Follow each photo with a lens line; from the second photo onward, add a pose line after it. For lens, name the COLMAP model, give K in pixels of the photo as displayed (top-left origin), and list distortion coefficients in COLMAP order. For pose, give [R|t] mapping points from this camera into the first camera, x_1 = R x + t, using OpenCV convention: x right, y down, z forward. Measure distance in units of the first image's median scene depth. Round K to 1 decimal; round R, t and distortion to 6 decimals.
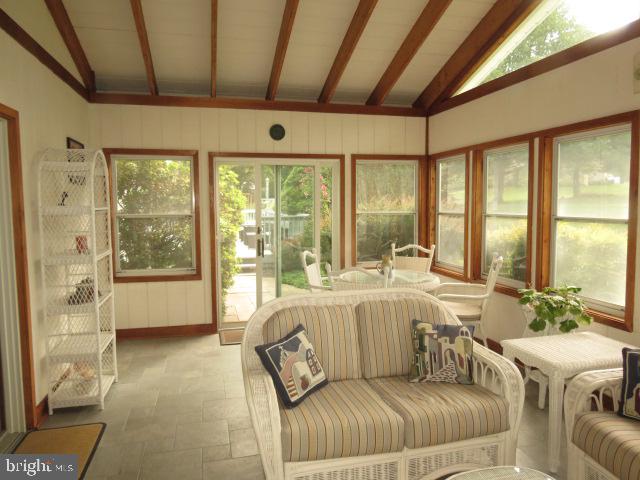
lens RADIAL K [[455.4, 0, 320.0], [0, 455.4, 240.0], [0, 0, 1]] dist [-0.004880, -0.002928]
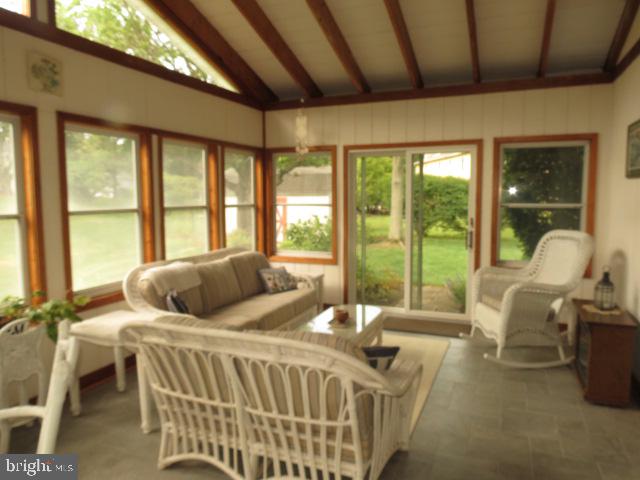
lens RADIAL K [[455.4, 0, 320.0], [0, 455.4, 240.0], [0, 0, 1]] dist [-0.004880, -0.002928]
pose [[0.808465, 0.061868, -0.585283, 0.341659], [-0.048266, 0.998079, 0.038832, -0.010969], [0.586561, -0.003145, 0.809899, 0.096443]]
